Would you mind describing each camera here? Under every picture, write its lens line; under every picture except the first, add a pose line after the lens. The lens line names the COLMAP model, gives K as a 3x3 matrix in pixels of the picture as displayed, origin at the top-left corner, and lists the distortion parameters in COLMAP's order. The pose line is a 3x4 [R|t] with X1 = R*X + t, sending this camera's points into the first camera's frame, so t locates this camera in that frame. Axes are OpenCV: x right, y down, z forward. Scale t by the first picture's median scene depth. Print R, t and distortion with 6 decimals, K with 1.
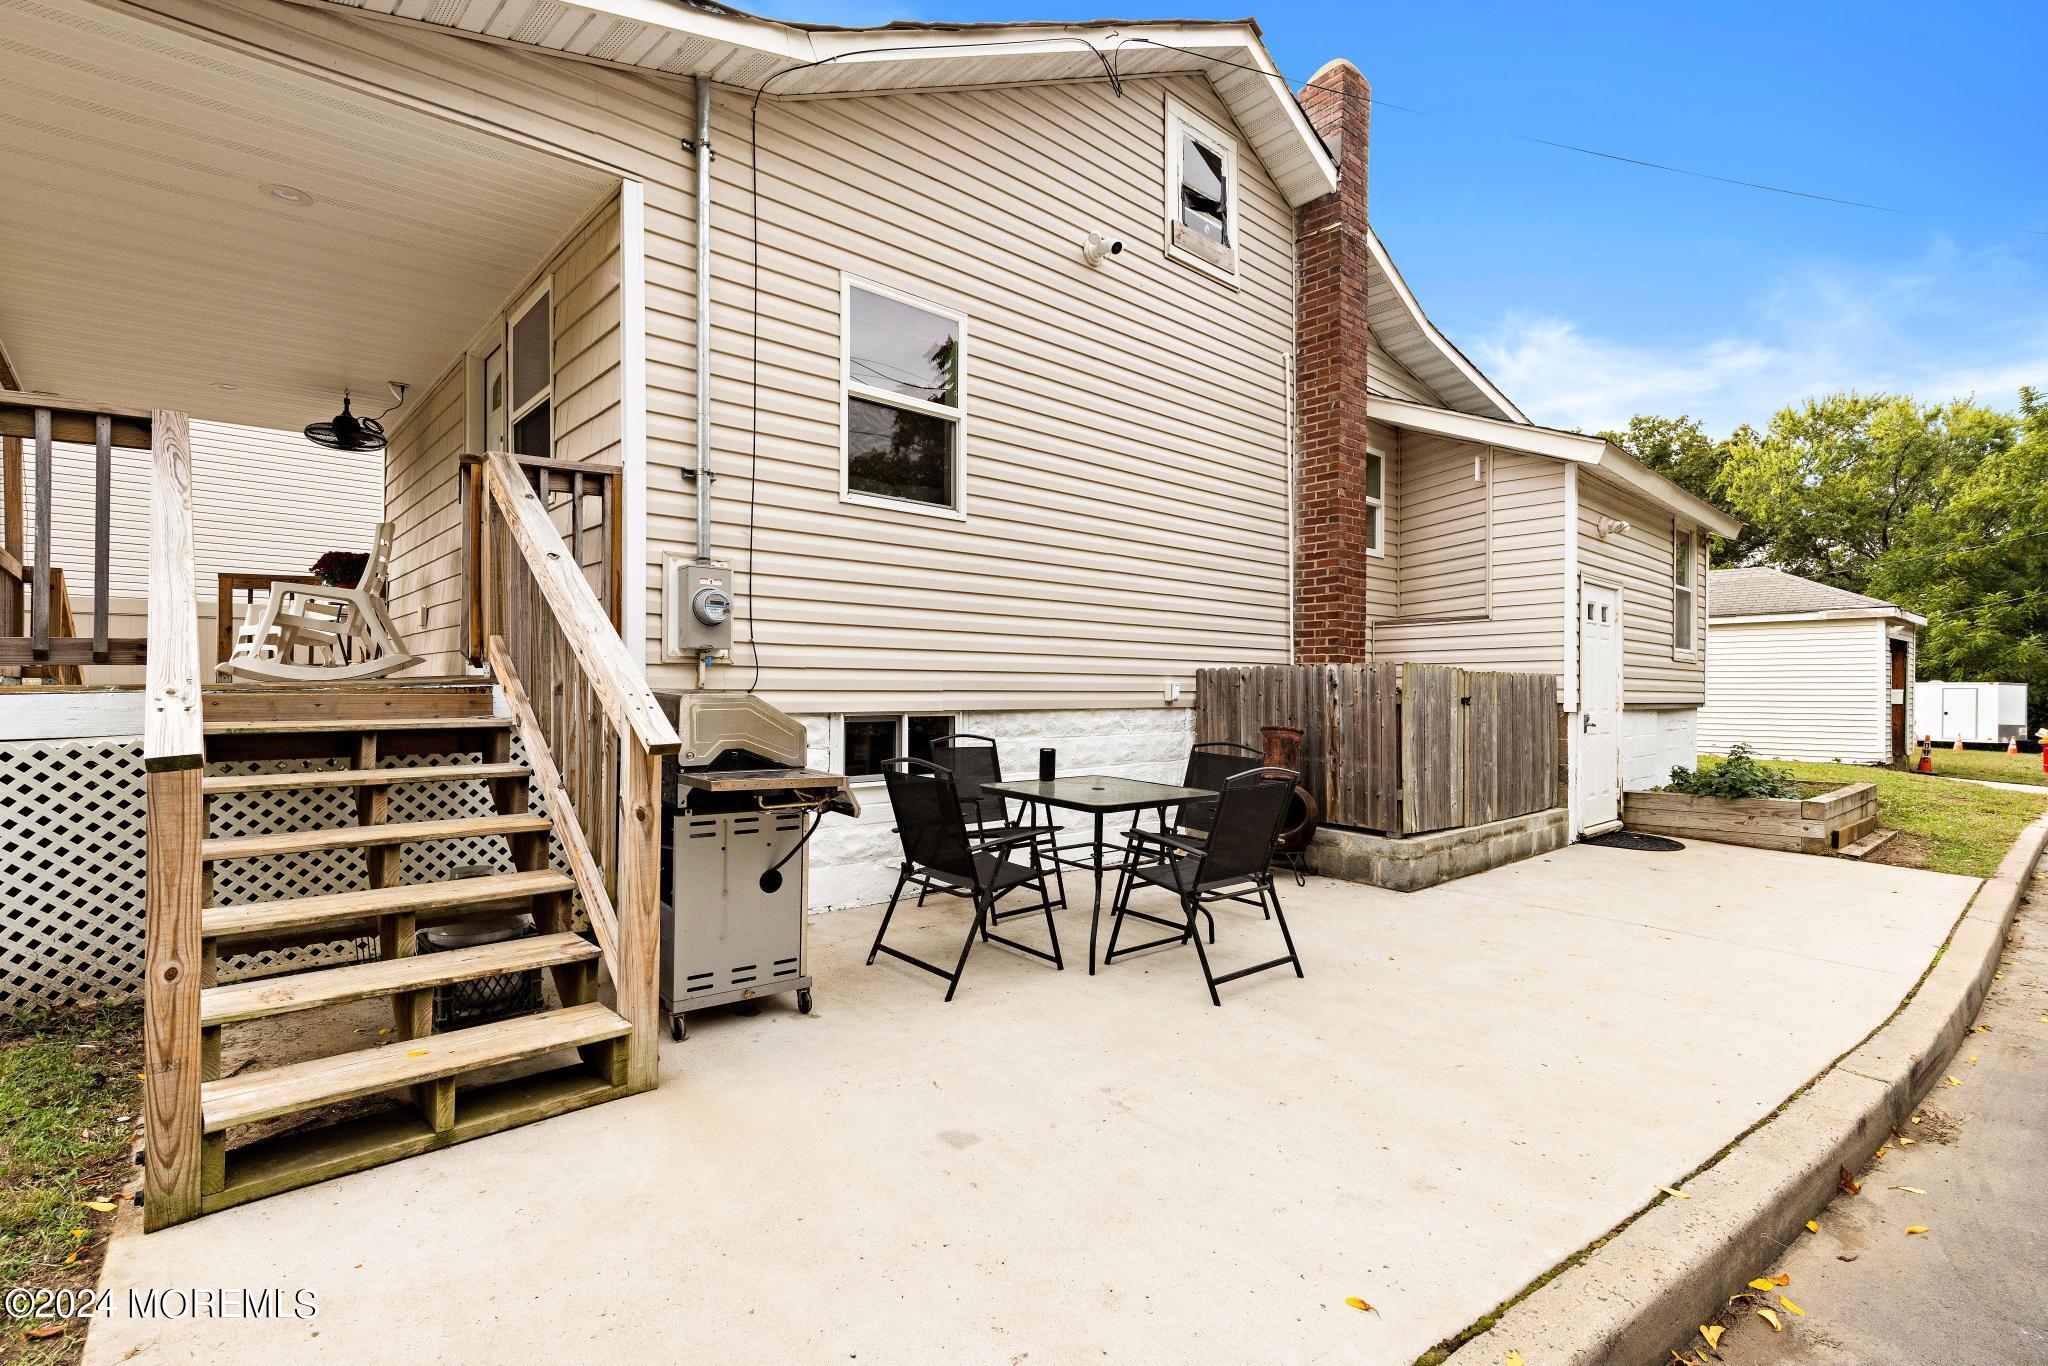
lens RADIAL K [[952.8, 0, 1022.5], [0, 952.8, 694.6], [0, 0, 1]] dist [0.003366, 0.001162]
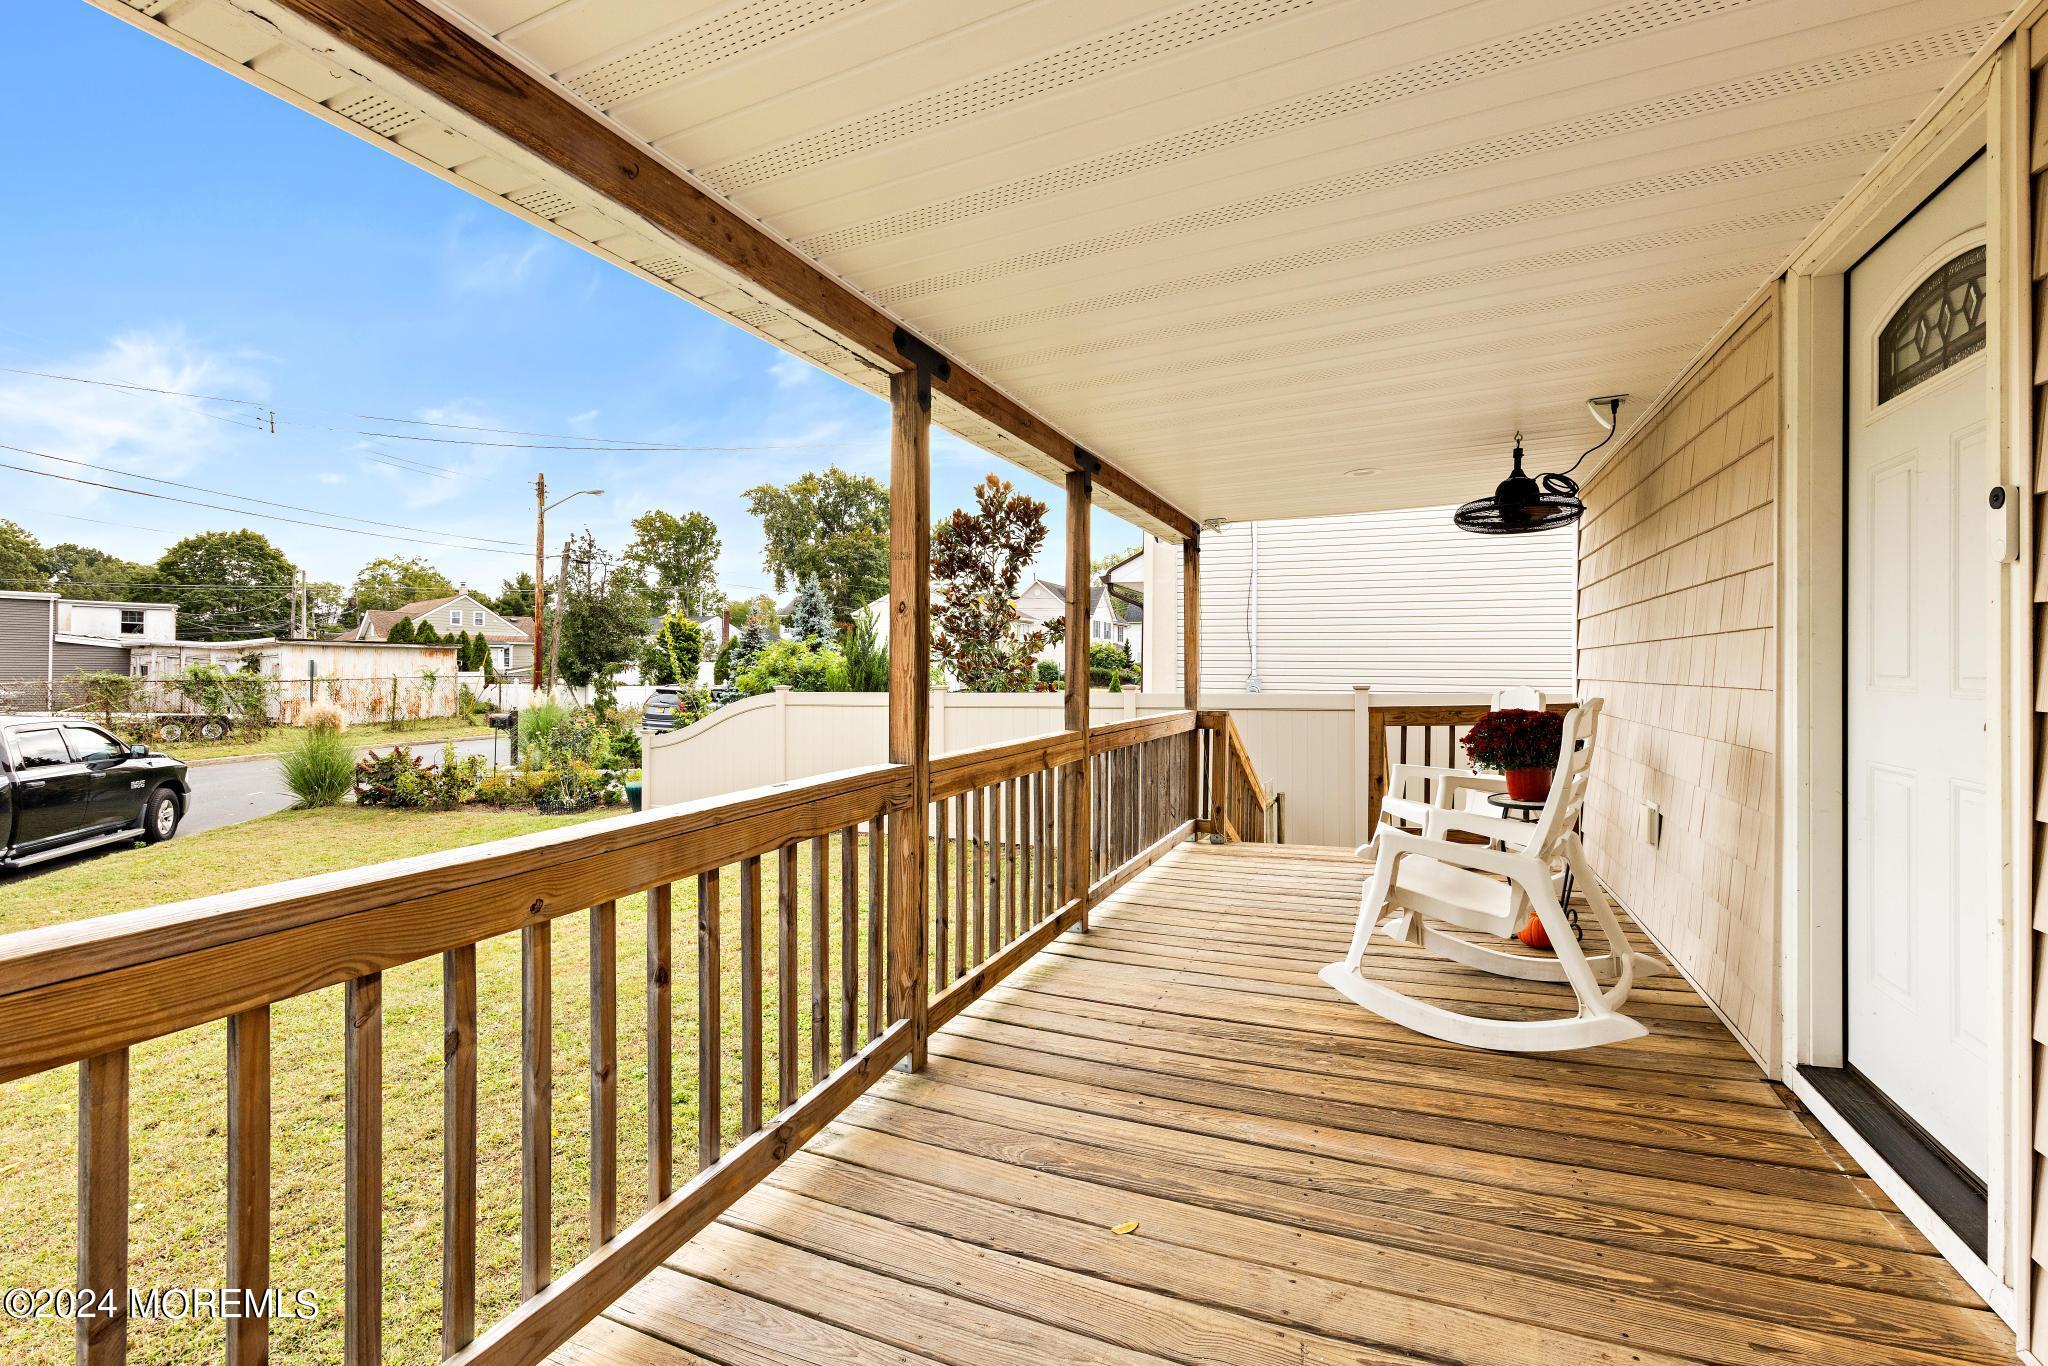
lens RADIAL K [[855.9, 0, 1037.1], [0, 855.9, 673.4], [0, 0, 1]] dist [0.000998, 0.000710]
pose [[0.417854, 0.003515, -0.908507, -0.334596], [-0.005648, 0.999983, 0.001271, -0.162351], [0.908496, 0.004600, 0.417867, 0.483465]]
